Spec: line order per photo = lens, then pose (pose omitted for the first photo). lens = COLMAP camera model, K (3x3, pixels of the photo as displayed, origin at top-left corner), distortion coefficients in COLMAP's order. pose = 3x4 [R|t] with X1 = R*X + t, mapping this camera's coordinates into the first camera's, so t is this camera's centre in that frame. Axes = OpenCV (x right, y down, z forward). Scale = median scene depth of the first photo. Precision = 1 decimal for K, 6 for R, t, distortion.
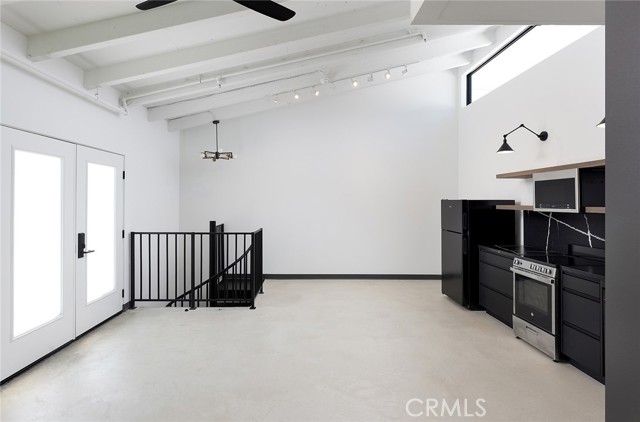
lens RADIAL K [[335.1, 0, 318.5], [0, 335.1, 200.9], [0, 0, 1]] dist [0.000044, 0.000042]
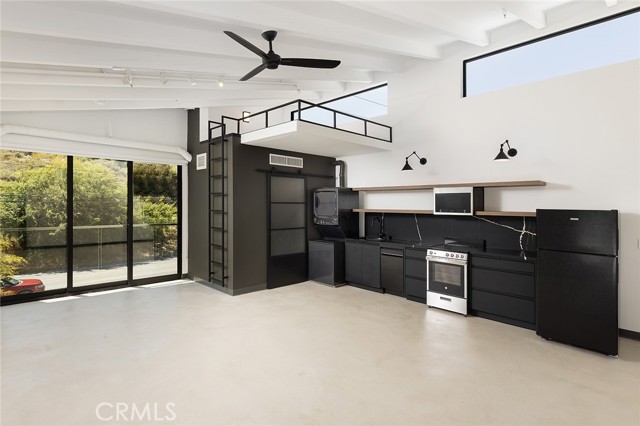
lens RADIAL K [[311.0, 0, 326.8], [0, 311.0, 204.6], [0, 0, 1]] dist [-0.002693, -0.000392]
pose [[0.748498, 0.006574, 0.663105, -0.586737], [-0.007611, 0.999970, -0.001323, -0.007110], [-0.663094, -0.004056, 0.748525, 0.335505]]
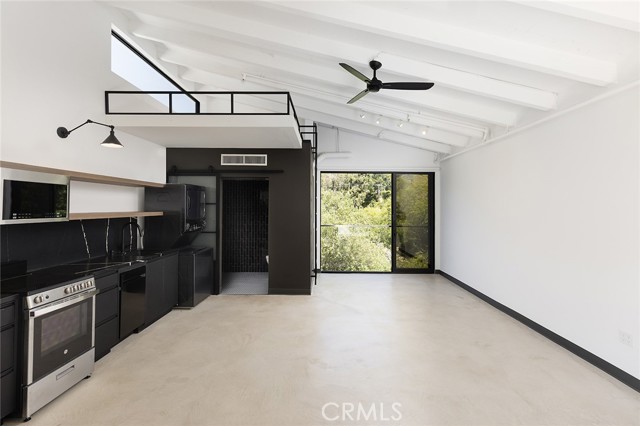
lens RADIAL K [[287.4, 0, 320.0], [0, 287.4, 213.0], [0, 0, 1]] dist [0.023957, 0.000109]
pose [[-0.997035, -0.003200, 0.076878, -0.015754], [-0.002863, 0.999986, 0.004491, 0.005191], [-0.076891, 0.004258, -0.997030, 1.574805]]
